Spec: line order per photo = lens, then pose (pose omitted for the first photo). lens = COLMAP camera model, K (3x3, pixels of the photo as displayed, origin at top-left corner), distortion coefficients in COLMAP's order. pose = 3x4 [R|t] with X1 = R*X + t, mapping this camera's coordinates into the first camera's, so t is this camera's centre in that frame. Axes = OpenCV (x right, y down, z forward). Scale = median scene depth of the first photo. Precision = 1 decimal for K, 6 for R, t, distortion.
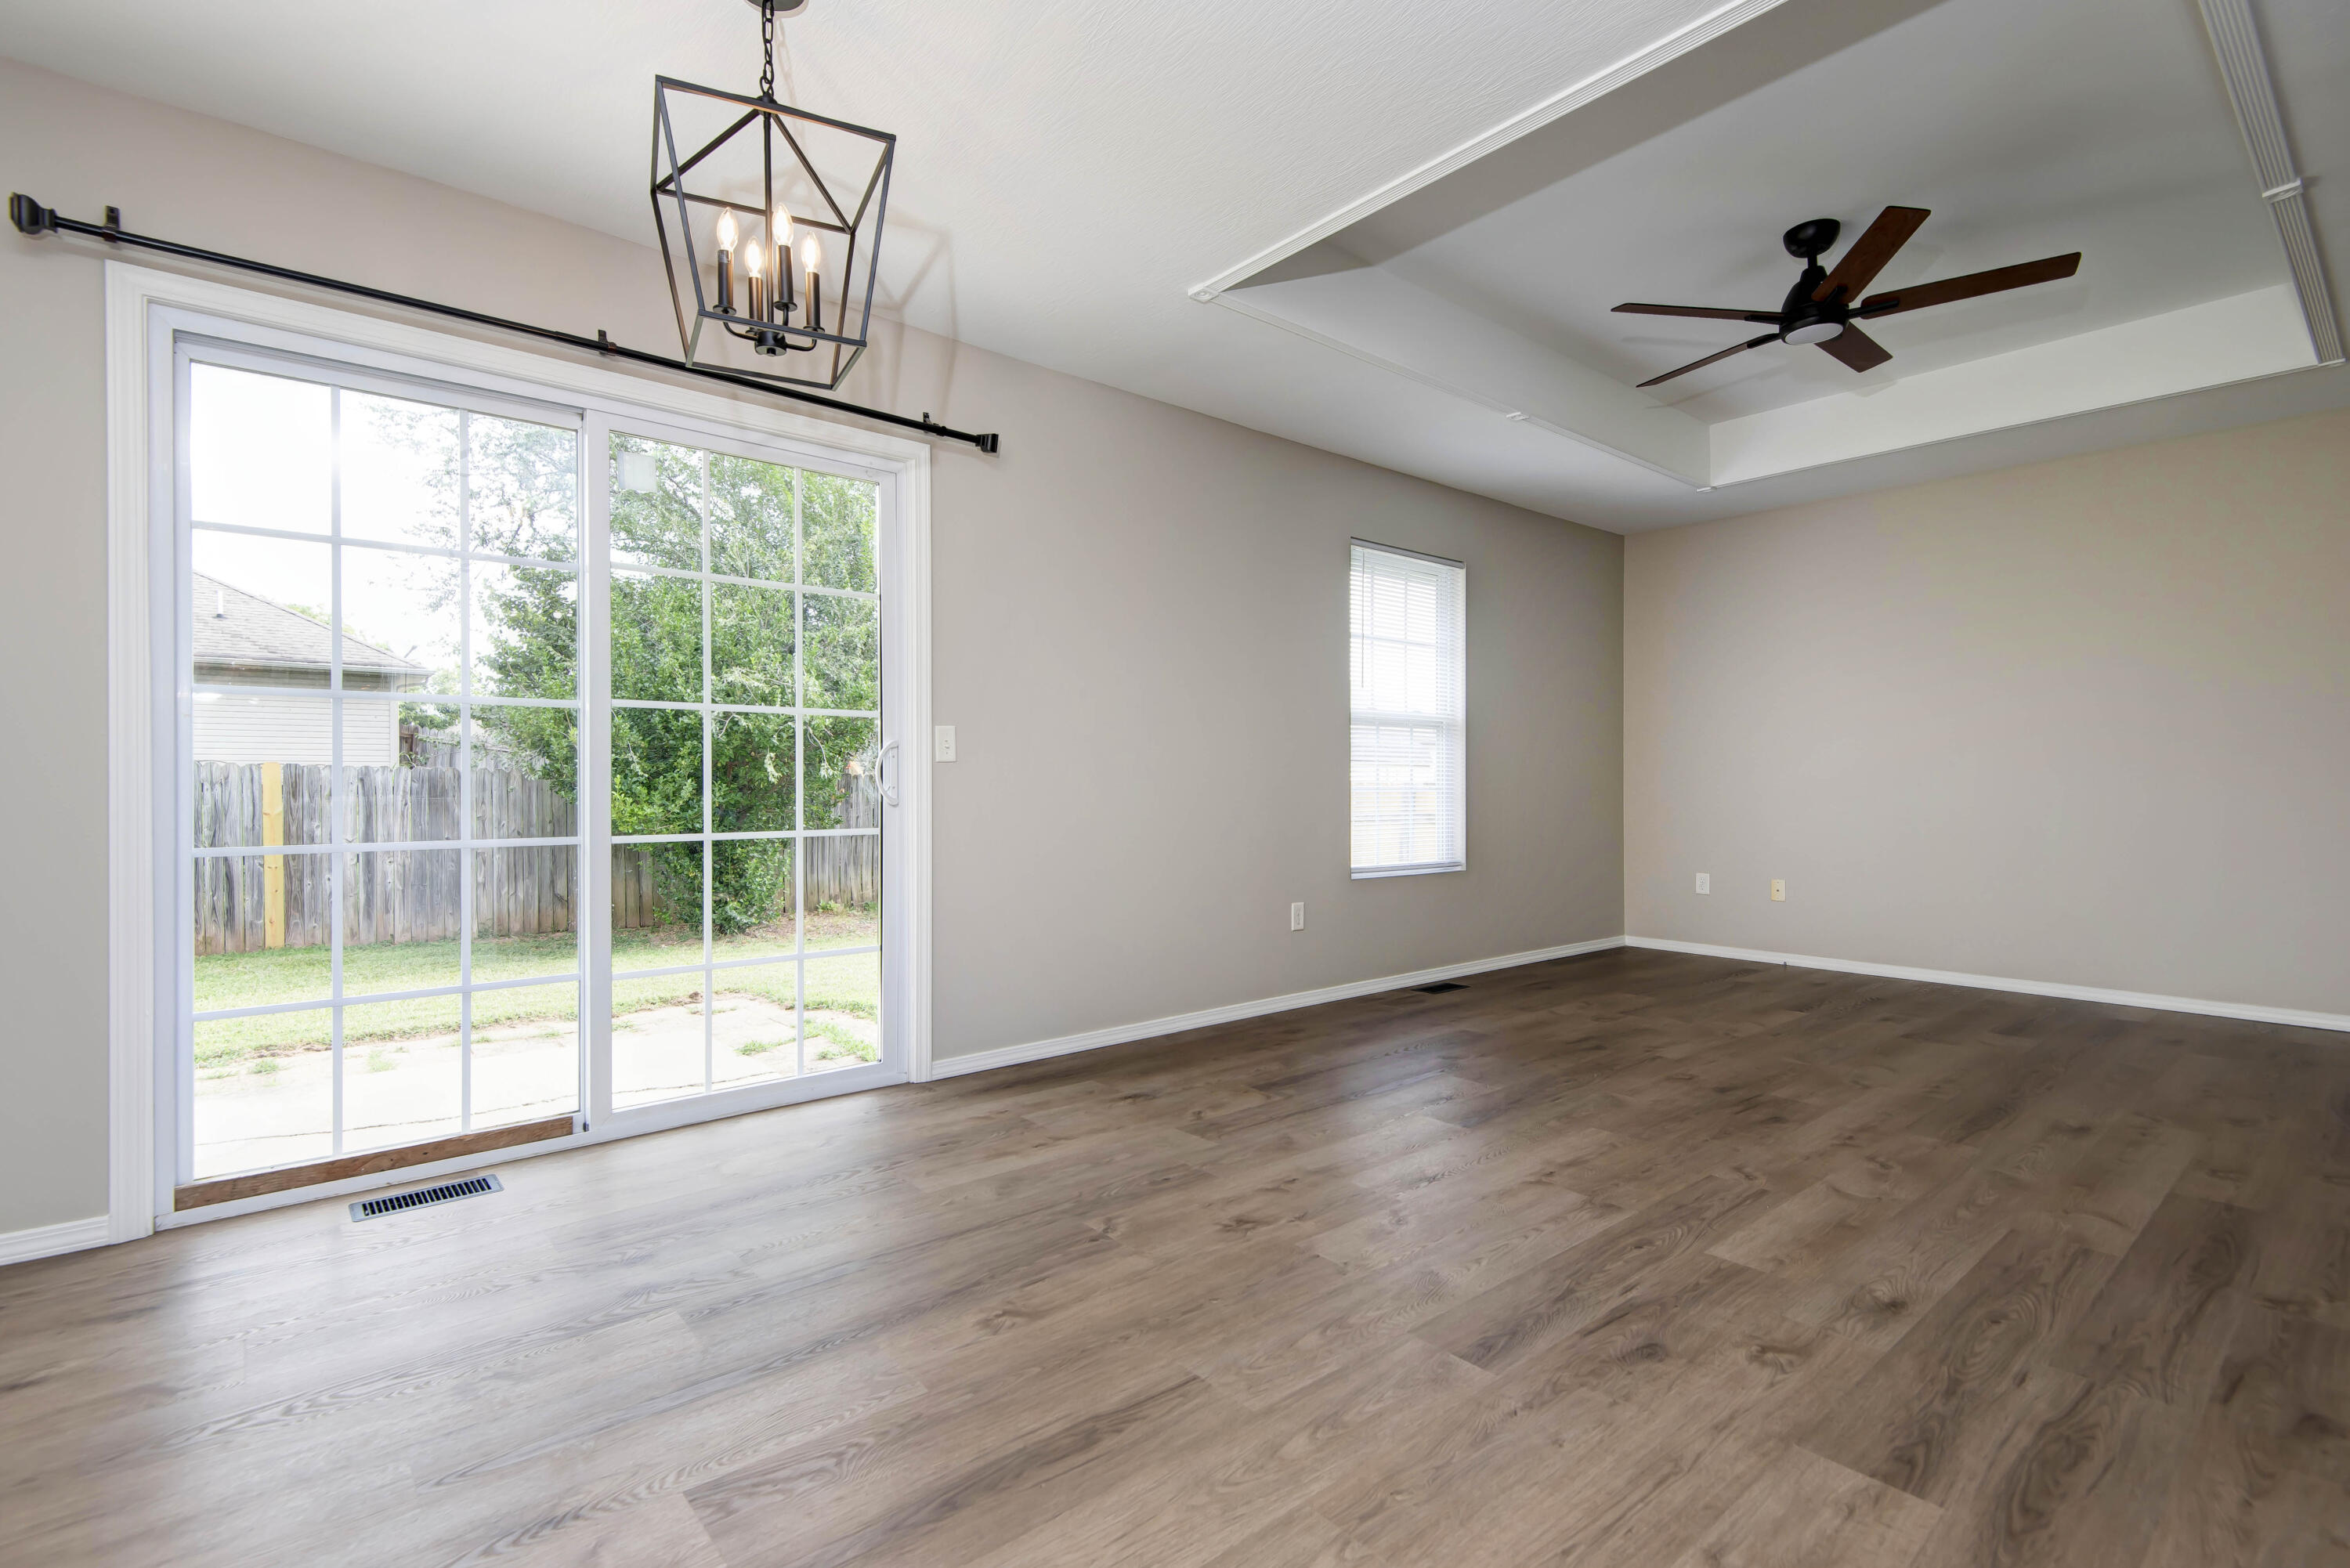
lens RADIAL K [[1084.8, 0, 1151.6], [0, 1084.8, 781.7], [0, 0, 1]] dist [0.000263, 0.000191]
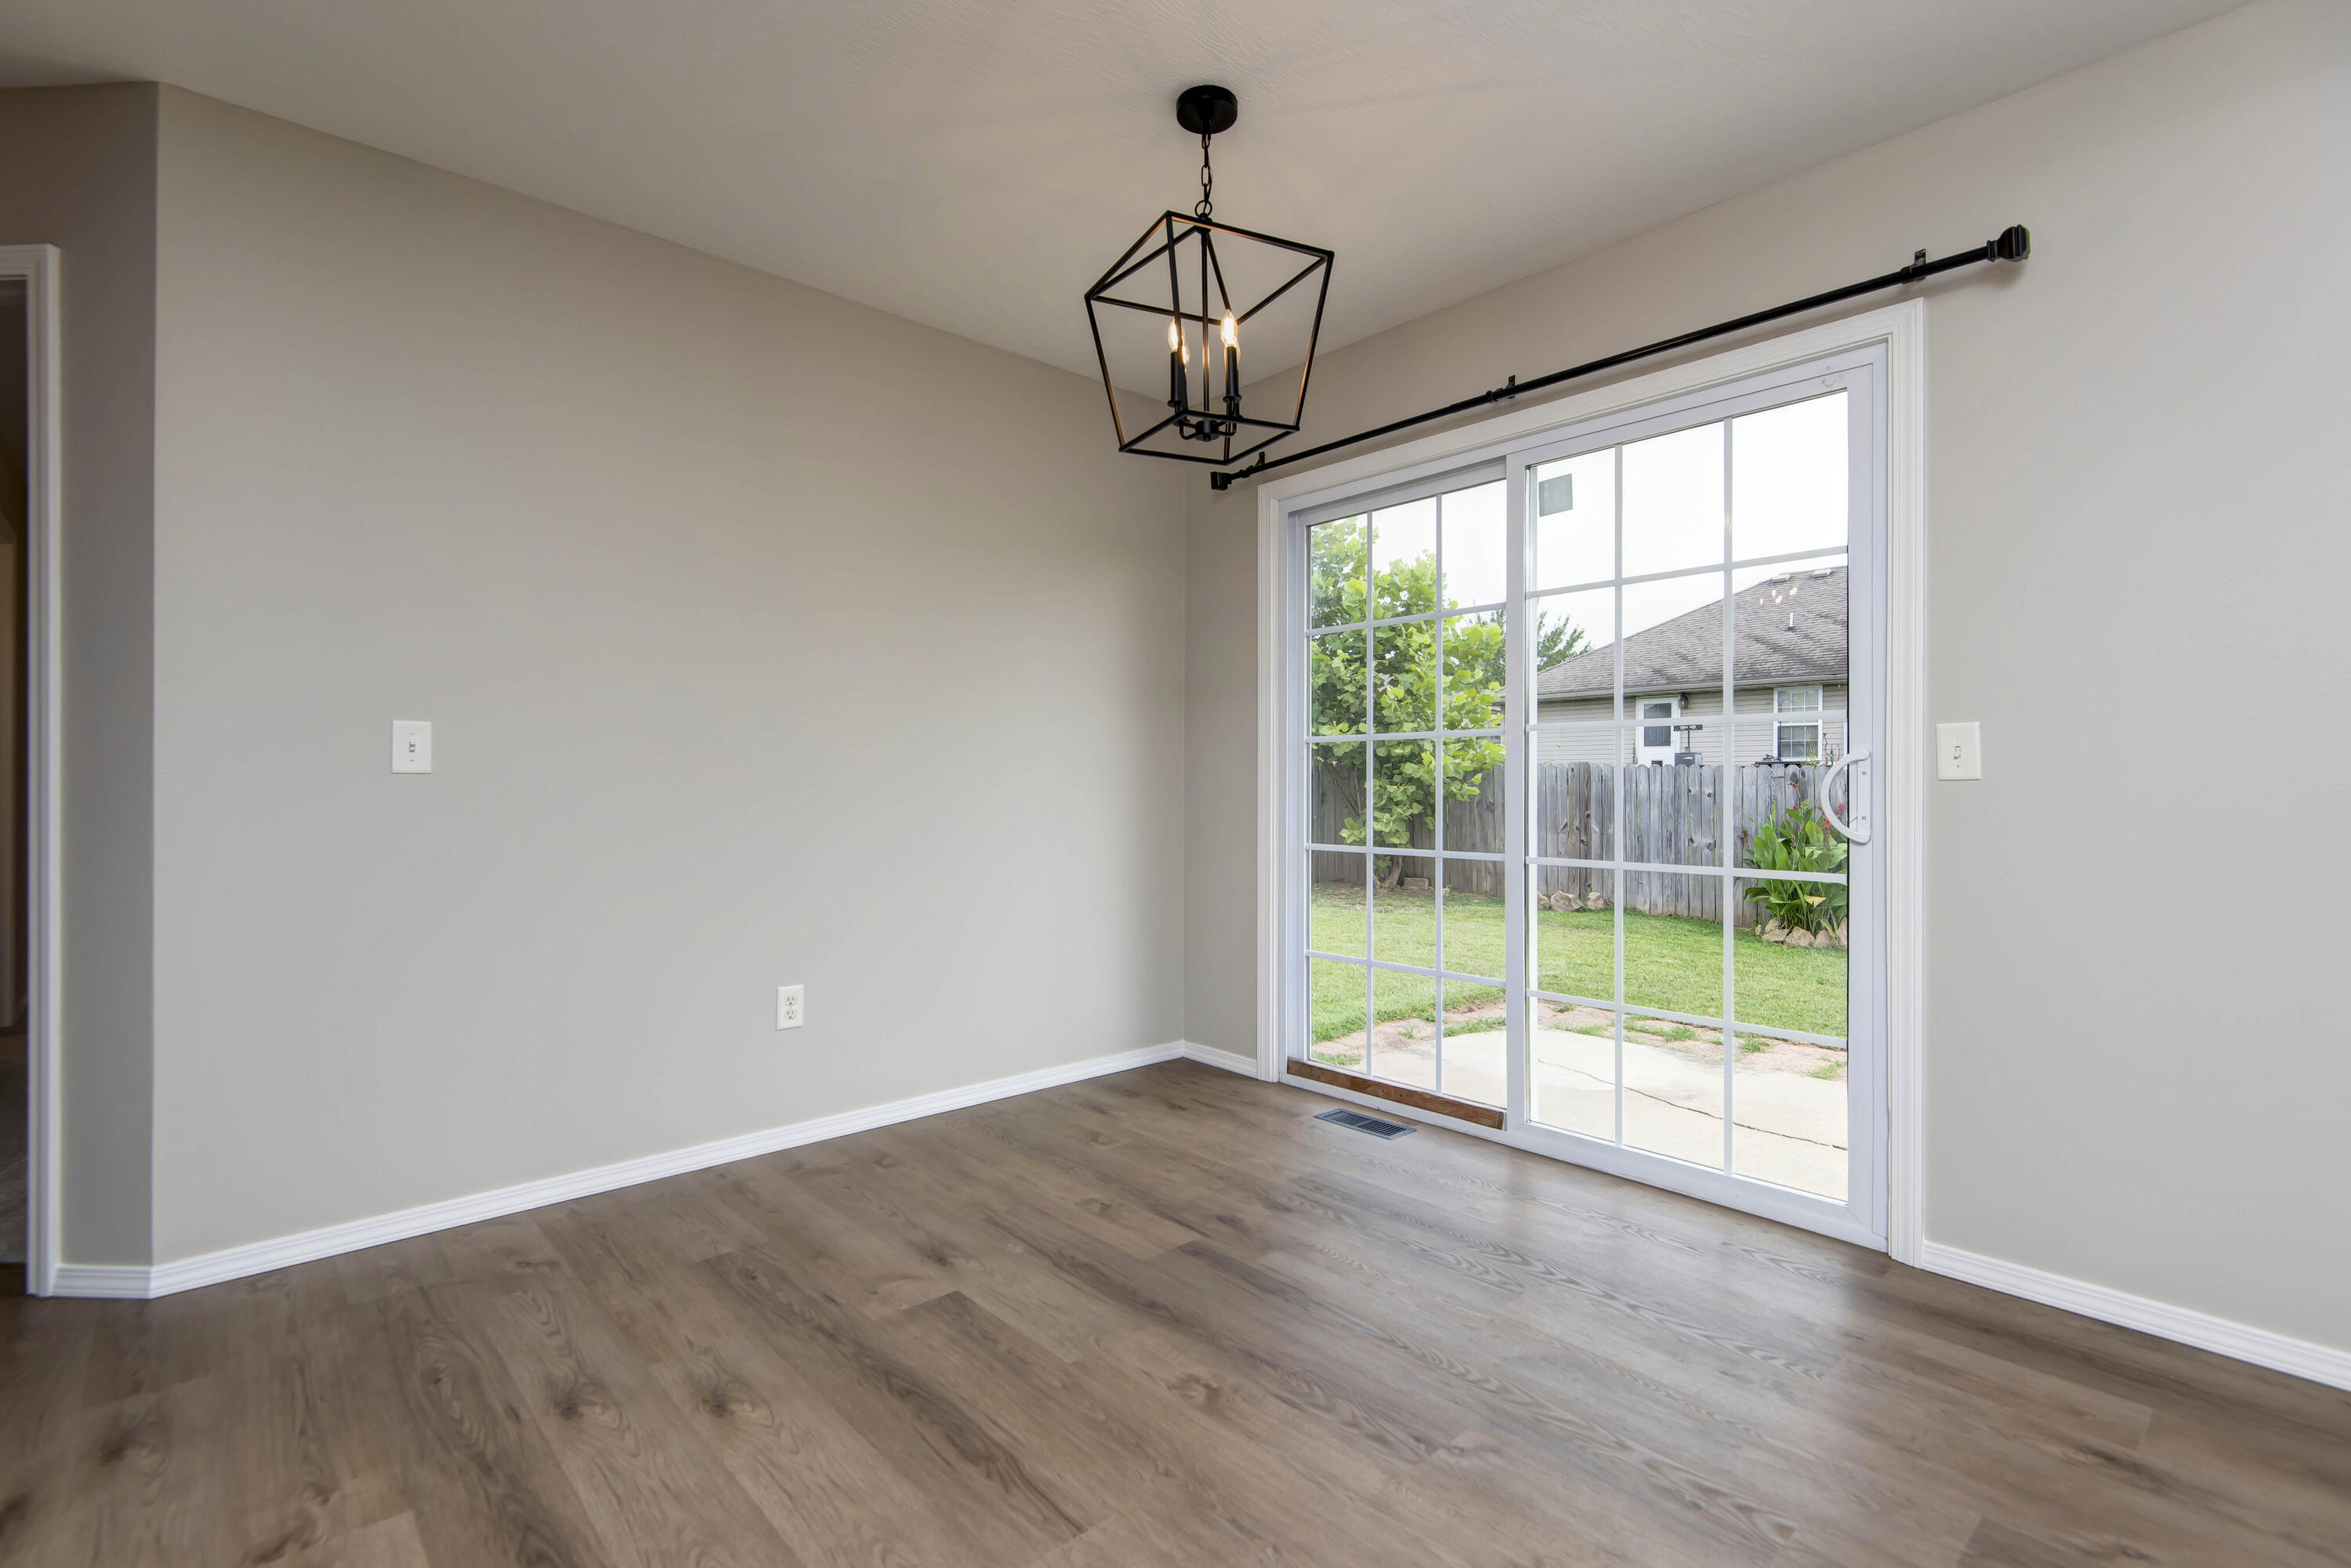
lens RADIAL K [[1121.3, 0, 1173.3], [0, 1121.3, 775.7], [0, 0, 1]] dist [0.001430, -0.000149]
pose [[0.017075, -0.000566, -0.999854, 0.602968], [-0.005591, 0.999984, -0.000661, -0.022980], [0.999839, 0.005601, 0.017072, 0.697230]]
